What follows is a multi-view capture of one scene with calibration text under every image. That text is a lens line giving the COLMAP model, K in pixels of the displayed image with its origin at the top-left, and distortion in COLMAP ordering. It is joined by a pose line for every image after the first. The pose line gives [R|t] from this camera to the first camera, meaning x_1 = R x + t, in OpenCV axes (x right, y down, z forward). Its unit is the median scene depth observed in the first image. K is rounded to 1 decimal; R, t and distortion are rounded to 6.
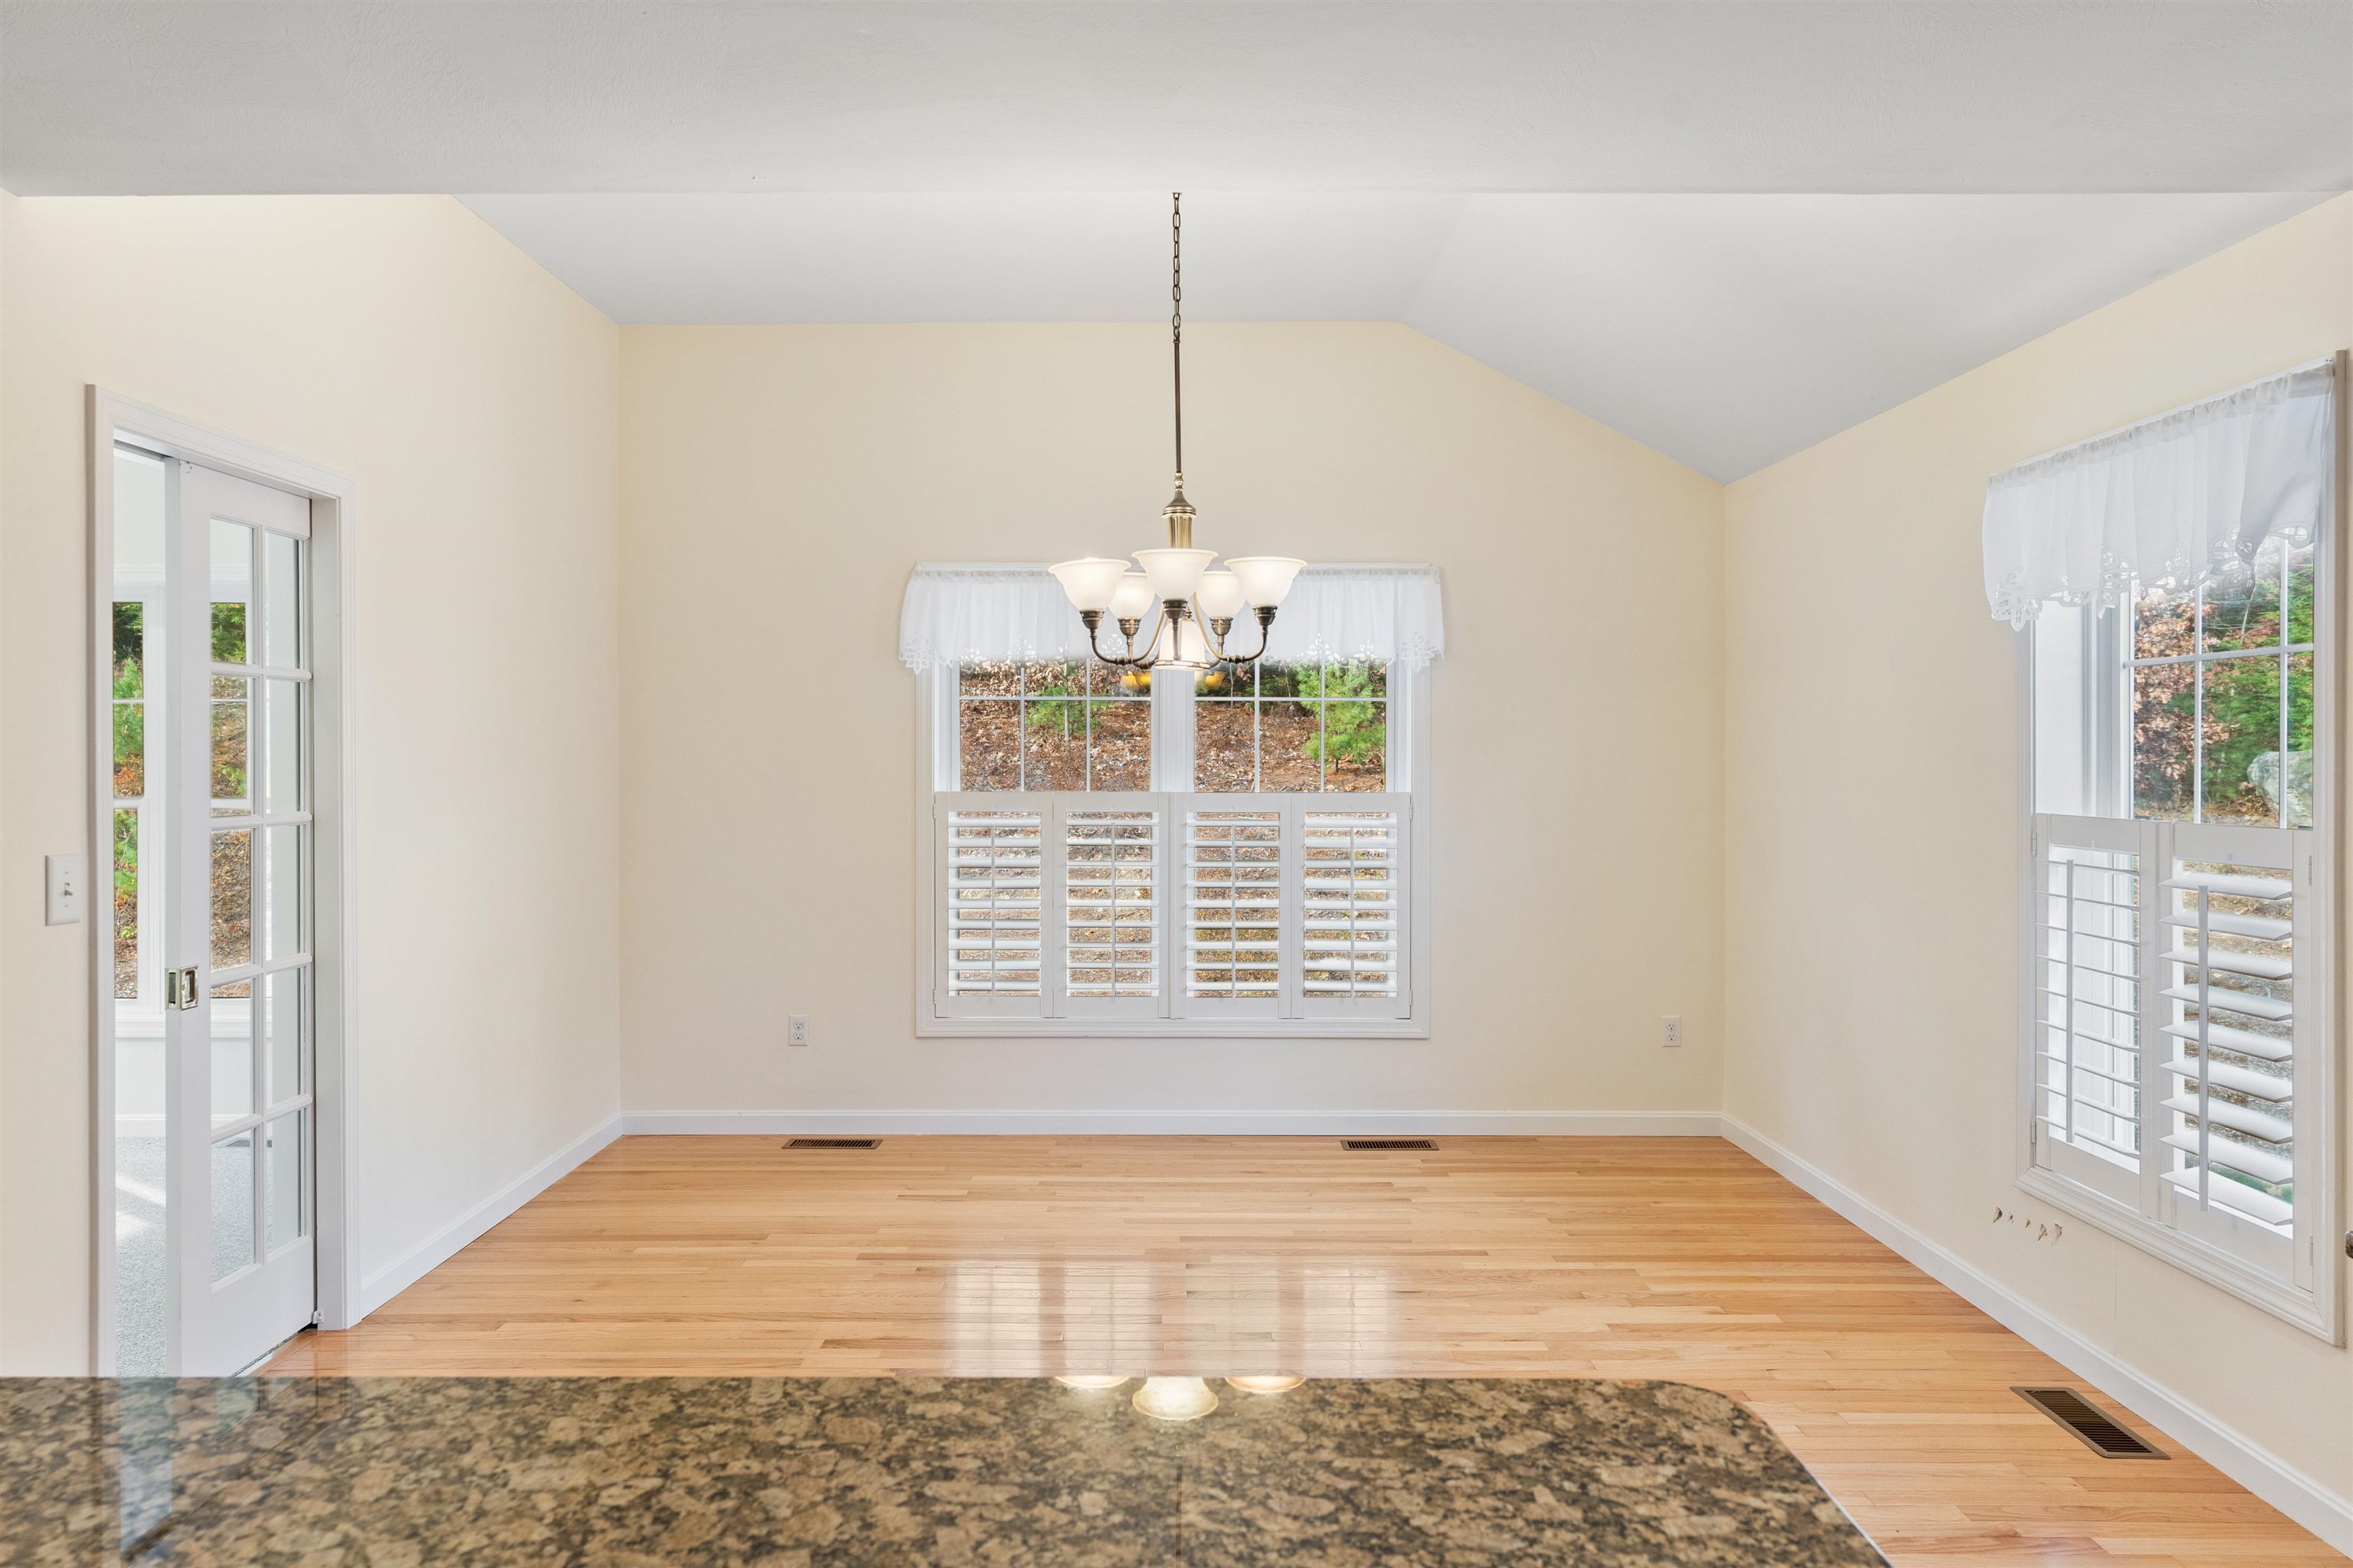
lens RADIAL K [[1501.8, 0, 1158.8], [0, 1501.8, 767.3], [0, 0, 1]] dist [-0.001275, 0.000843]
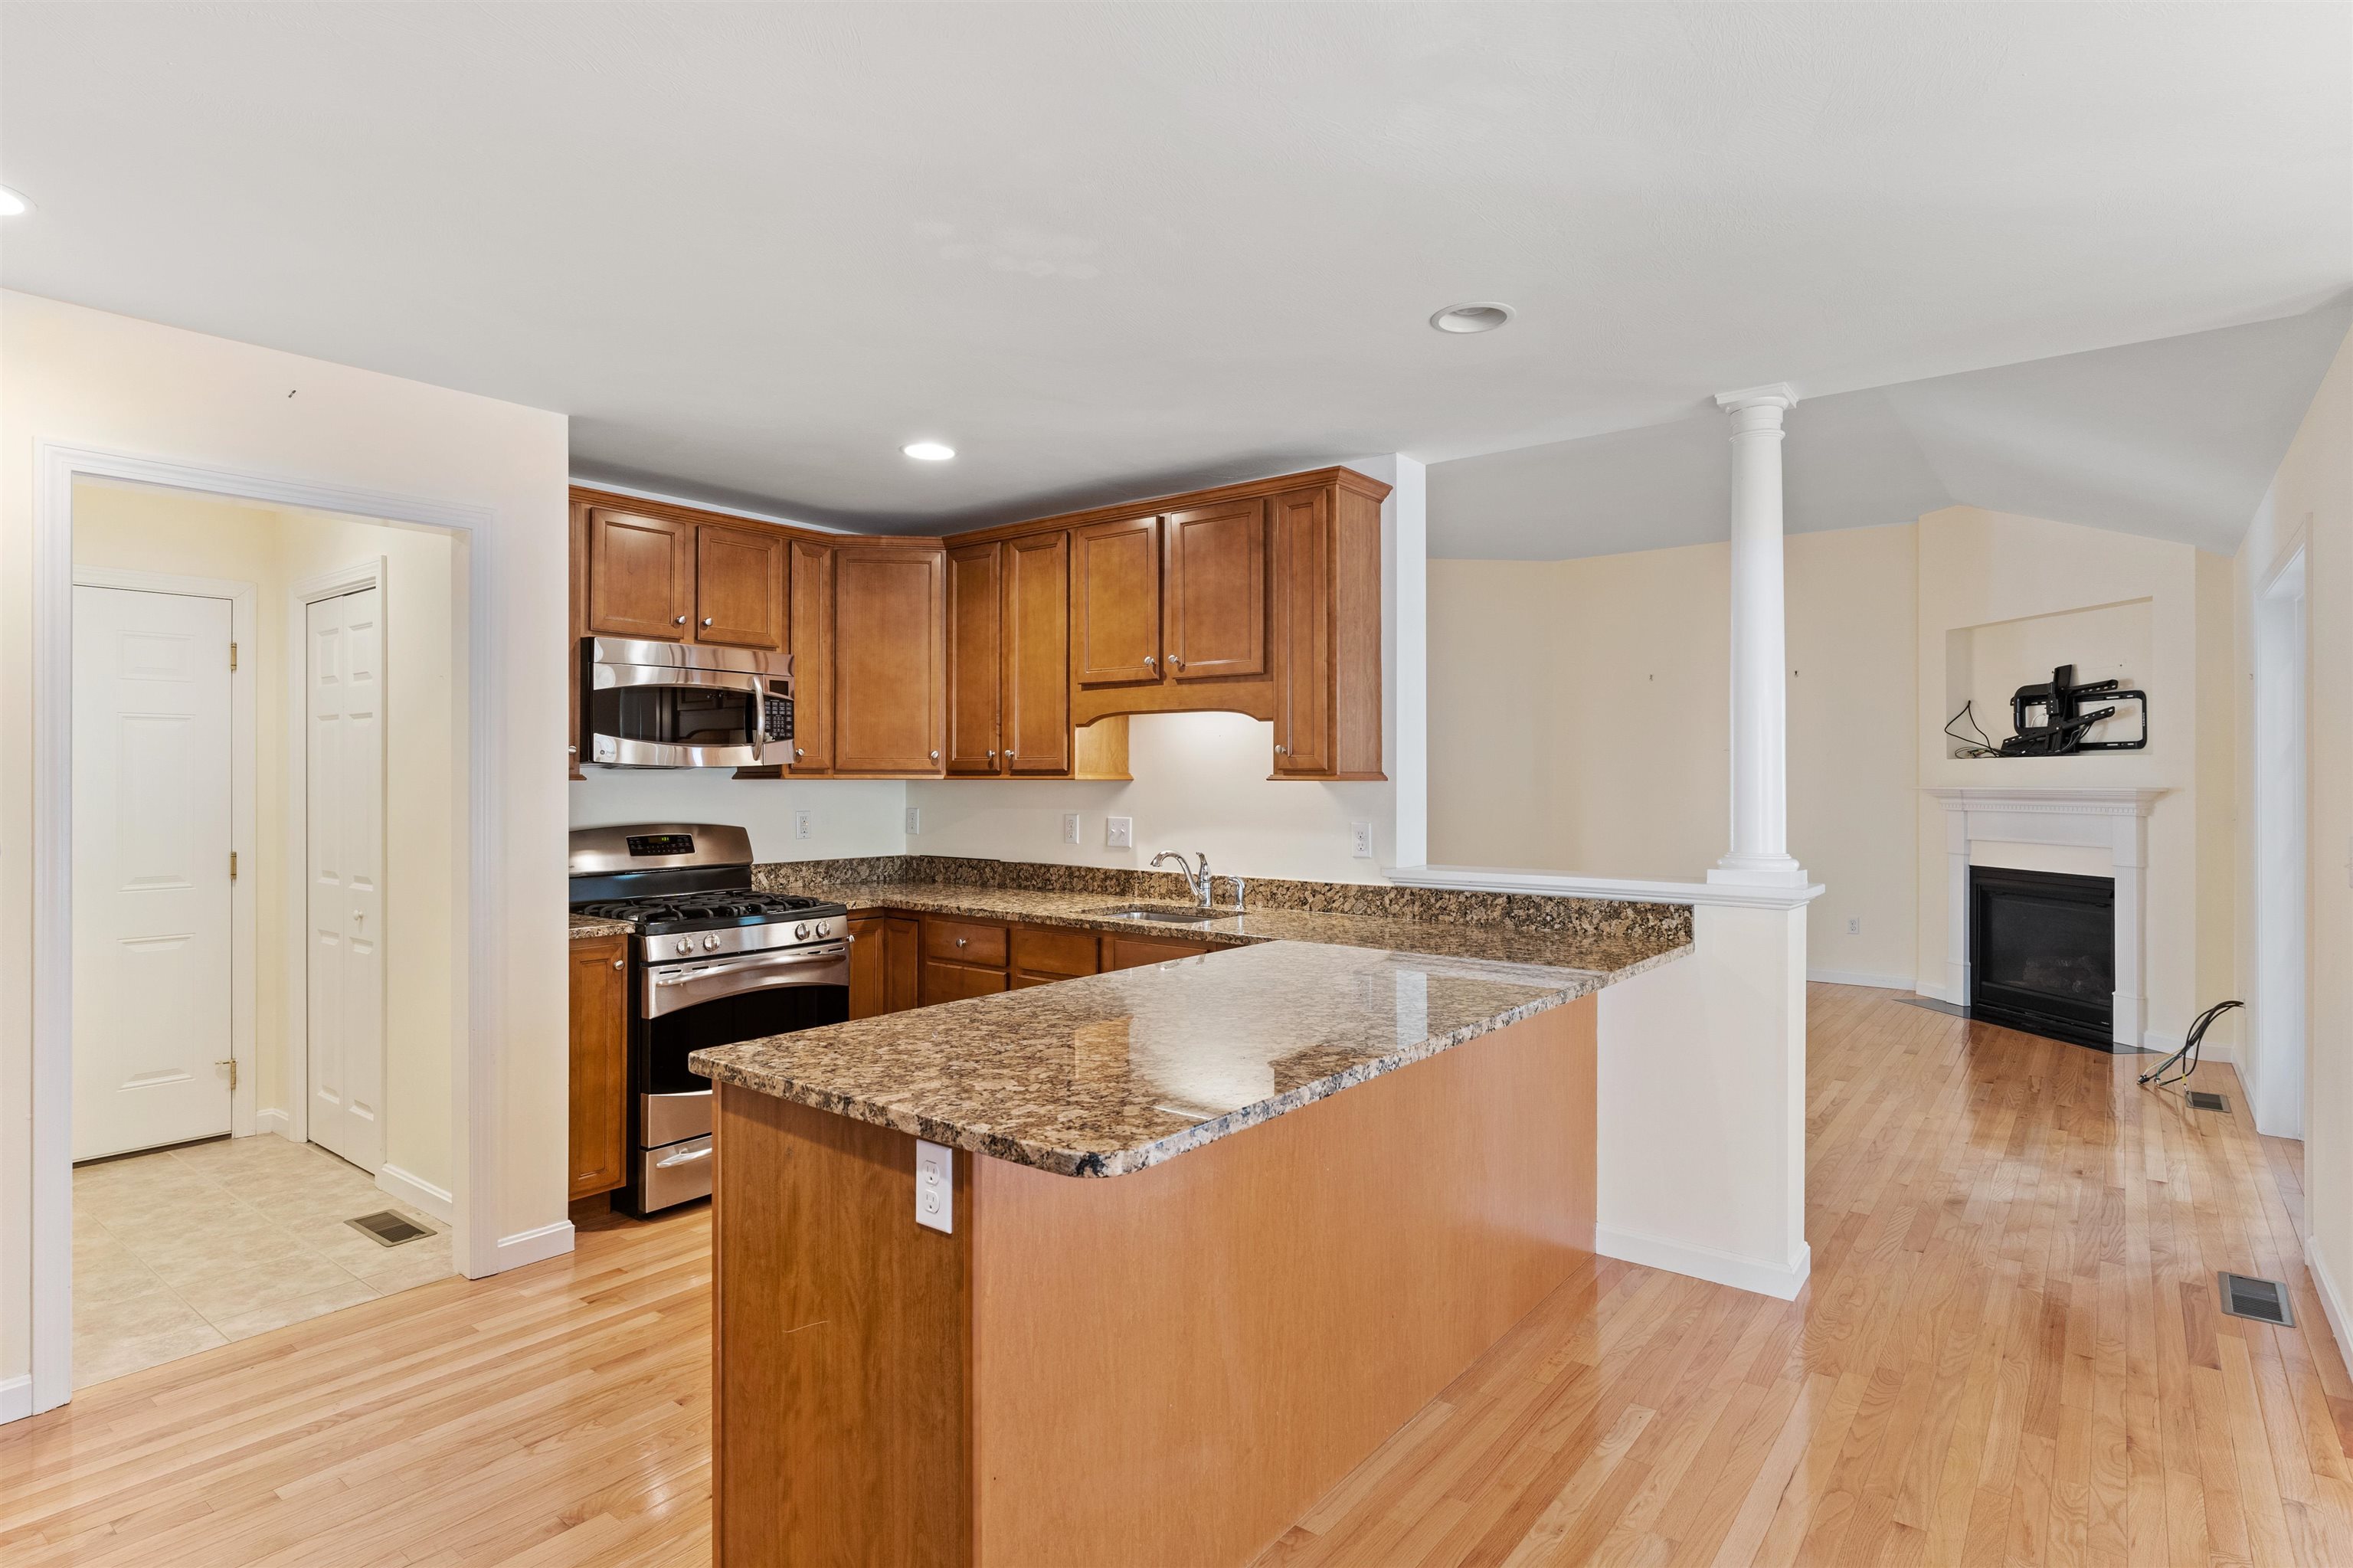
lens RADIAL K [[1214.2, 0, 1165.1], [0, 1214.2, 775.0], [0, 0, 1]] dist [-0.005305, 0.002286]
pose [[-0.612280, -0.001655, -0.790639, 0.411900], [-0.004816, 0.999987, 0.001636, 0.008946], [0.790626, 0.004810, -0.612280, 0.571181]]
